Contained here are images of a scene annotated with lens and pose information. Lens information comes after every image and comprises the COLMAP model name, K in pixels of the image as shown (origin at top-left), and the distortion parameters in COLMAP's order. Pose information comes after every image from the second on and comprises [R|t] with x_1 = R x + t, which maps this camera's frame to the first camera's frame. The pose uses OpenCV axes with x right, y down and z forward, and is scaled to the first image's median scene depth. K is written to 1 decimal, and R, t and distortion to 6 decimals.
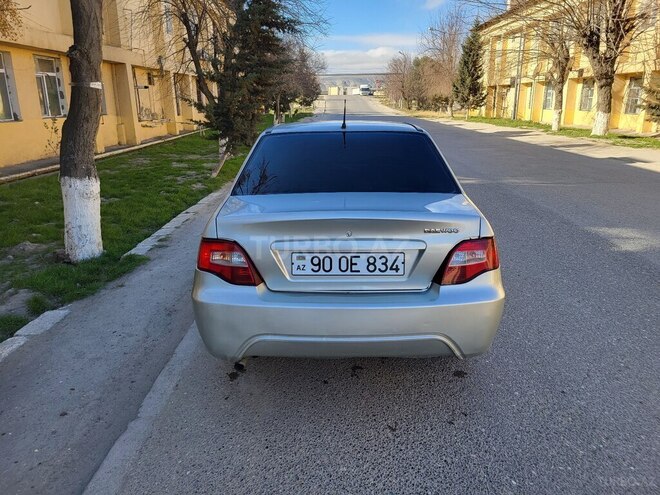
lens RADIAL K [[489.0, 0, 341.9], [0, 489.0, 245.9], [0, 0, 1]] dist [0.061939, -0.038176]
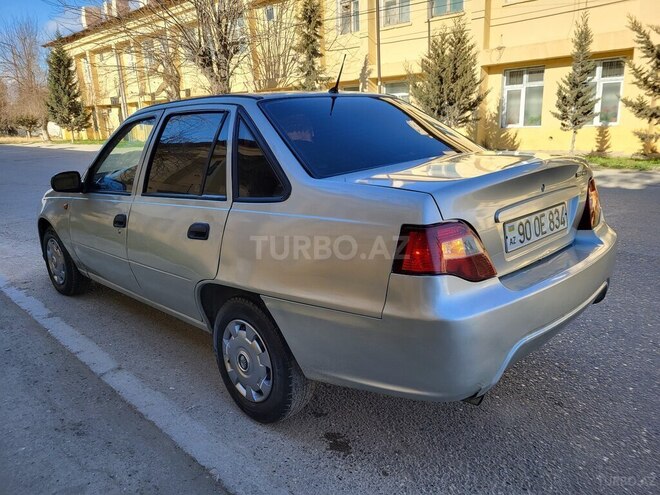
lens RADIAL K [[489.0, 0, 341.9], [0, 489.0, 245.9], [0, 0, 1]] dist [0.061939, -0.038176]
pose [[0.714451, -0.202732, 0.669672, -0.162468], [0.232231, 0.971555, 0.046362, -0.008583], [-0.660022, 0.122396, 0.741209, 0.122364]]
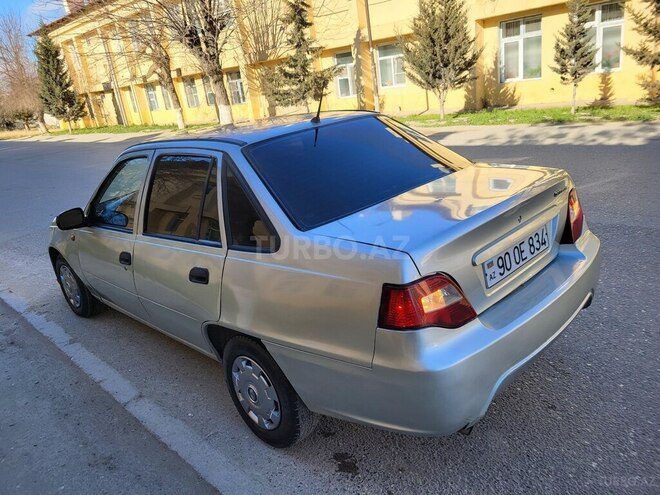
lens RADIAL K [[489.2, 0, 337.8], [0, 489.2, 246.6], [0, 0, 1]] dist [0.069710, -0.046354]
pose [[0.709359, -0.311847, 0.632108, -0.156500], [0.315922, 0.942344, 0.110369, -0.035435], [-0.630082, 0.121405, 0.766979, 0.106366]]
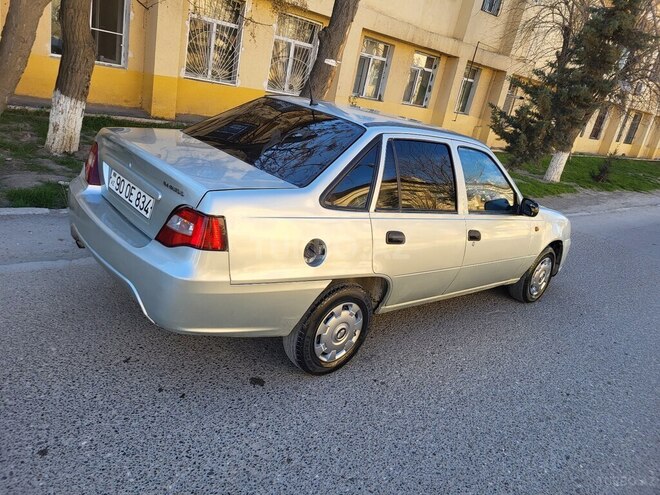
lens RADIAL K [[489.2, 0, 337.8], [0, 489.2, 246.6], [0, 0, 1]] dist [0.069710, -0.046354]
pose [[0.653132, 0.374530, -0.658138, 0.220940], [-0.396498, 0.909602, 0.124151, -0.035347], [0.645142, 0.179864, 0.742591, 0.101341]]
